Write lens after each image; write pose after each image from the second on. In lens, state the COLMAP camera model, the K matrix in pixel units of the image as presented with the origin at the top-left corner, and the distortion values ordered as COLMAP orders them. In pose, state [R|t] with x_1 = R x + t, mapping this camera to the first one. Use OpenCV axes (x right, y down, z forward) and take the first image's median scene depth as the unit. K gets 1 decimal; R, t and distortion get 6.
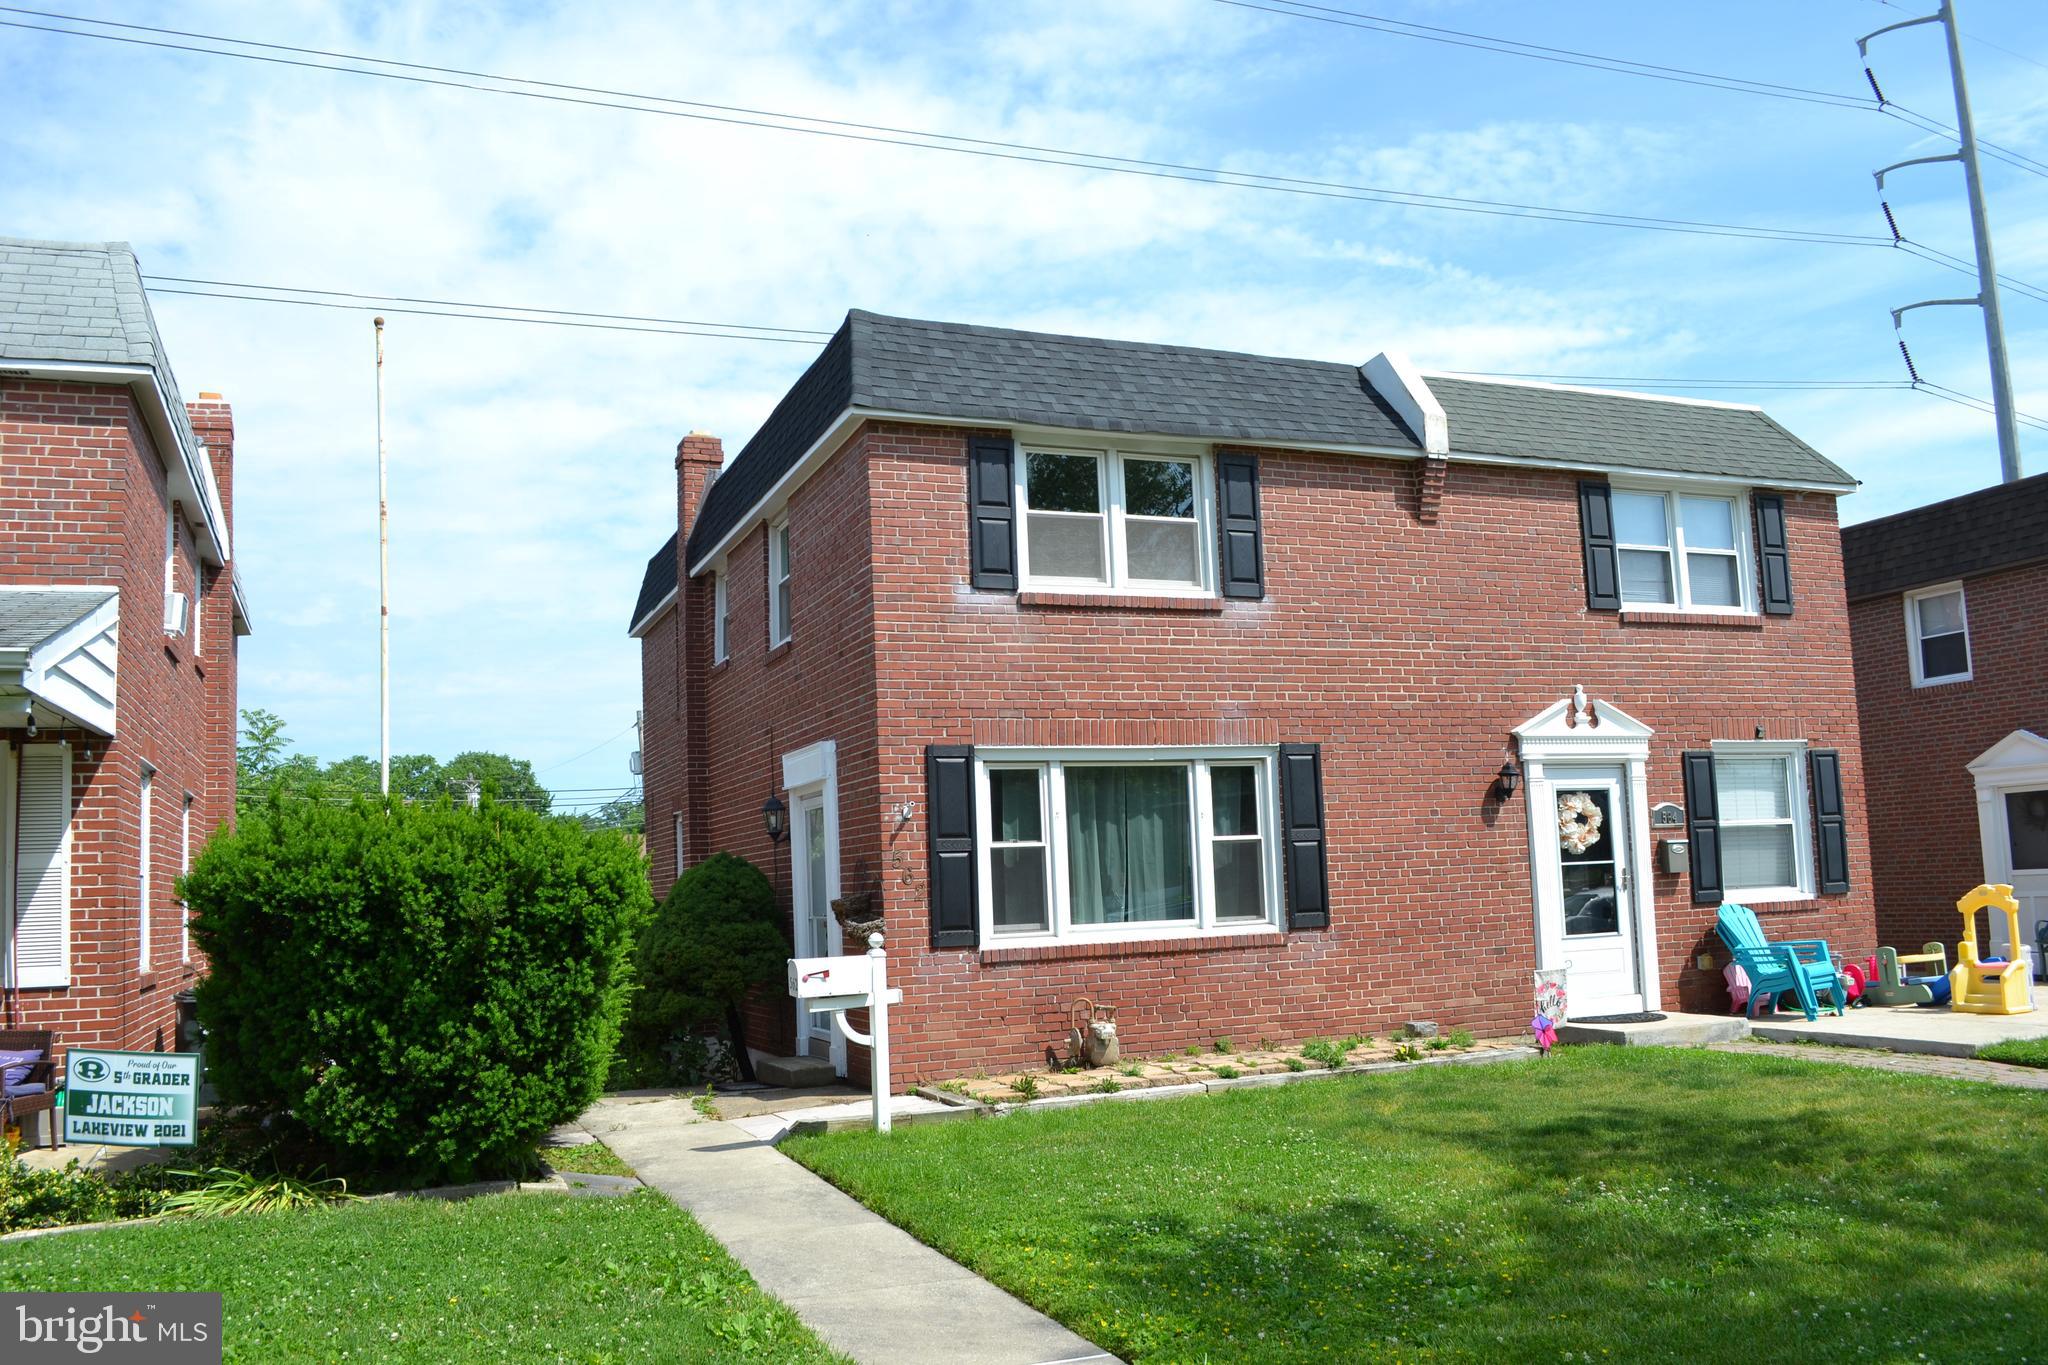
lens RADIAL K [[1638.7, 0, 1021.1], [0, 1638.7, 702.3], [0, 0, 1]] dist [-0.088031, 0.016483]
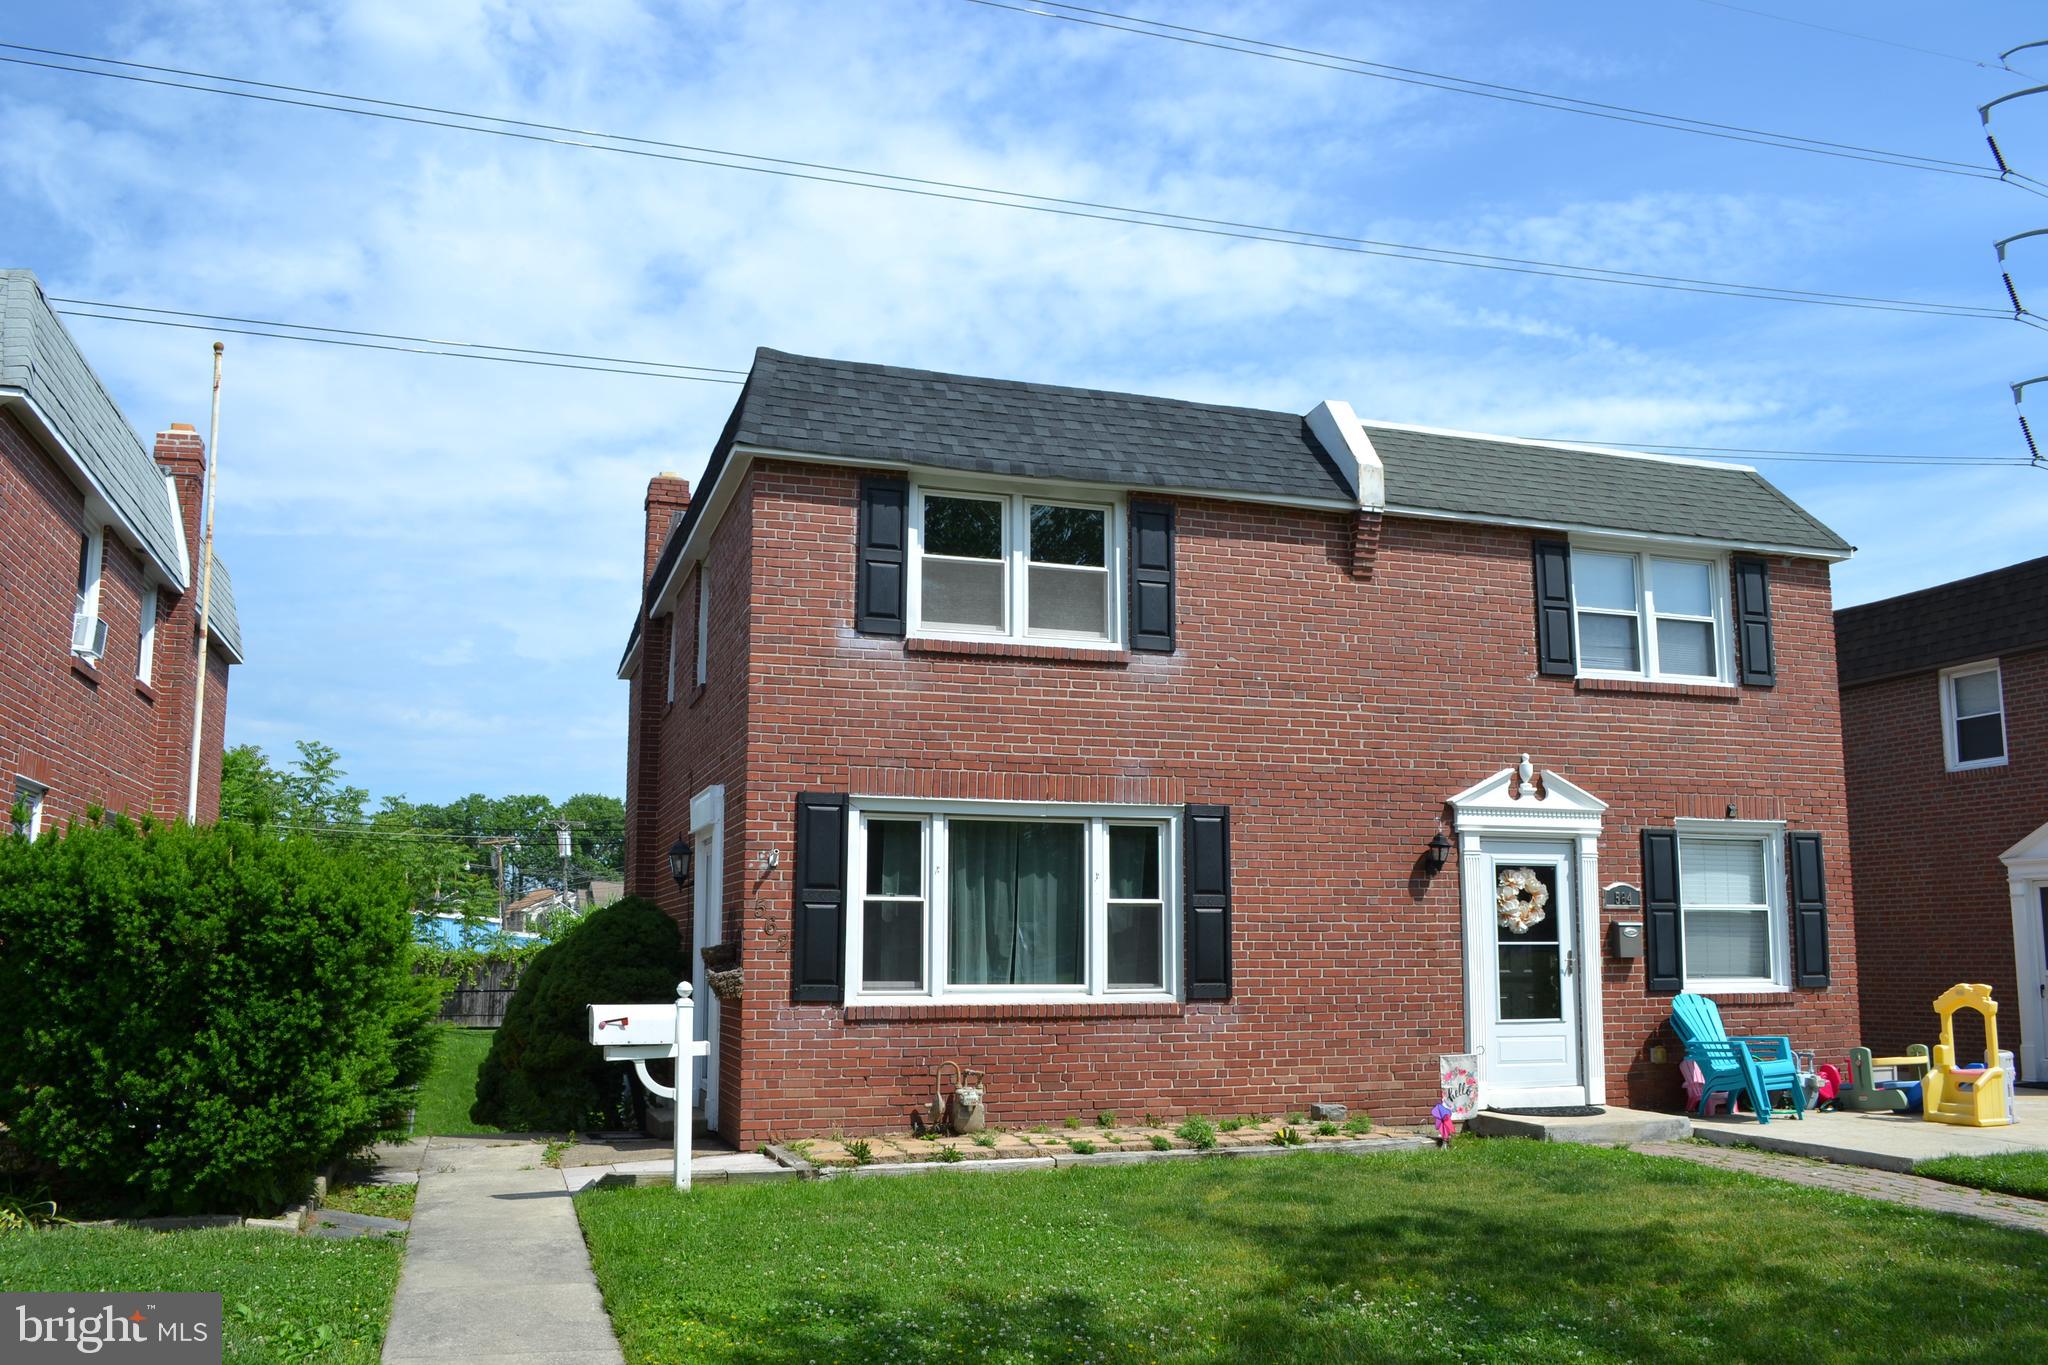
lens RADIAL K [[1638.7, 0, 1020.2], [0, 1638.7, 701.4], [0, 0, 1]] dist [-0.088031, 0.016483]
pose [[0.996754, 0.030519, -0.074493, 0.133084], [-0.033288, 0.998789, -0.036219, 0.003039], [0.073297, 0.038581, 0.996564, 0.037940]]
